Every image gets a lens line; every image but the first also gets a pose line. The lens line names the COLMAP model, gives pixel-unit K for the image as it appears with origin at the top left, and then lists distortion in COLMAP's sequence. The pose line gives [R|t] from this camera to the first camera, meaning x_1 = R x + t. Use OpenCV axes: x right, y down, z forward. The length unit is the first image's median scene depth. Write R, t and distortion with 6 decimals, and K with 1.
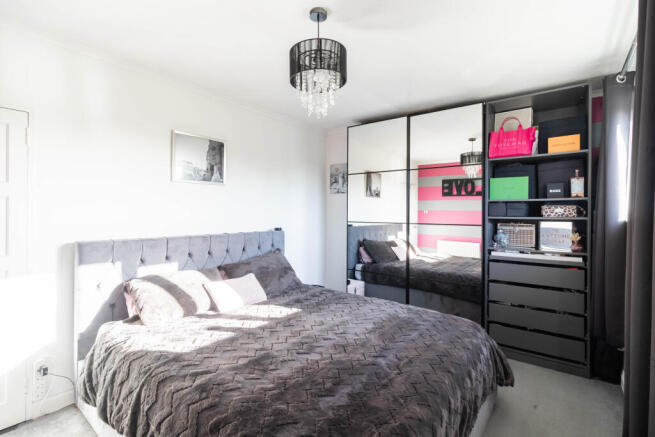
lens RADIAL K [[315.2, 0, 322.1], [0, 315.2, 212.8], [0, 0, 1]] dist [-0.001355, -0.000136]
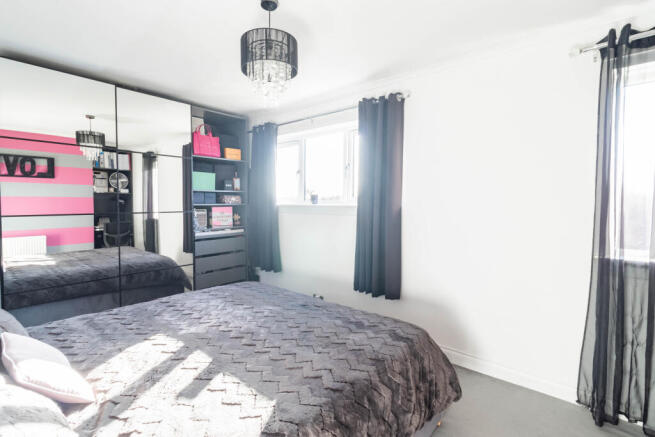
lens RADIAL K [[315.2, 0, 322.1], [0, 315.2, 212.8], [0, 0, 1]] dist [-0.001355, -0.000136]
pose [[-0.000602, -0.042060, 0.999115, -0.653325], [-0.008005, 0.999083, 0.042054, -0.007613], [-0.999968, -0.007973, -0.000938, 0.518398]]
